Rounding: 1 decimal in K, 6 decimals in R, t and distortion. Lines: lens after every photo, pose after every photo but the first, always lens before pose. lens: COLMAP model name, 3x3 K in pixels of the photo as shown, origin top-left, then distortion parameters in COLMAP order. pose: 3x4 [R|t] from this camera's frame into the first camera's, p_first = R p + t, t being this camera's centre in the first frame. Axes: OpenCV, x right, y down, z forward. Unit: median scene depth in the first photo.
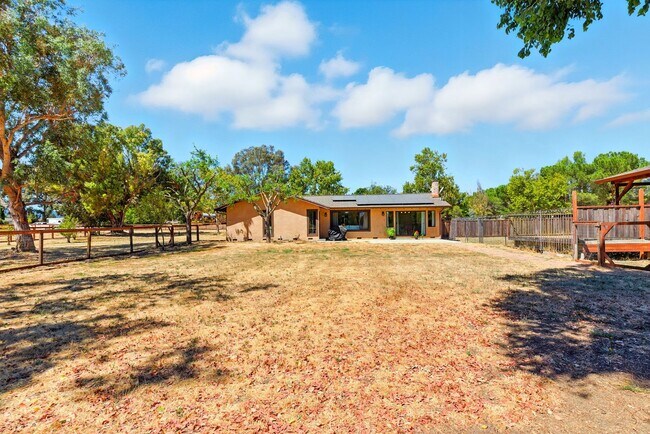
lens RADIAL K [[301.0, 0, 335.6], [0, 301.0, 227.1], [0, 0, 1]] dist [0.003438, 0.000405]
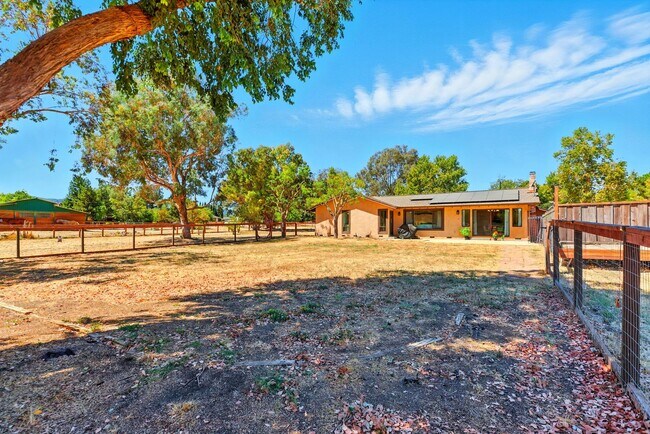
lens RADIAL K [[301.0, 0, 335.6], [0, 301.0, 227.1], [0, 0, 1]] dist [0.003438, 0.000405]
pose [[0.876008, 0.013235, -0.482114, 0.279374], [-0.010249, 0.999909, 0.008827, -0.001975], [0.482187, -0.002791, 0.876064, -0.025850]]
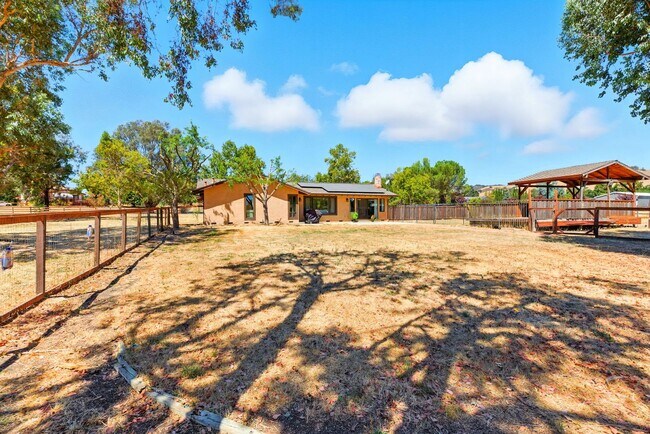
lens RADIAL K [[282.3, 0, 338.1], [0, 282.3, 210.0], [0, 0, 1]] dist [-0.000265, -0.000216]
pose [[0.910203, 0.010356, 0.414033, -0.327632], [-0.006340, 0.999919, -0.011072, 0.006049], [-0.414114, 0.007453, 0.910194, 0.018892]]
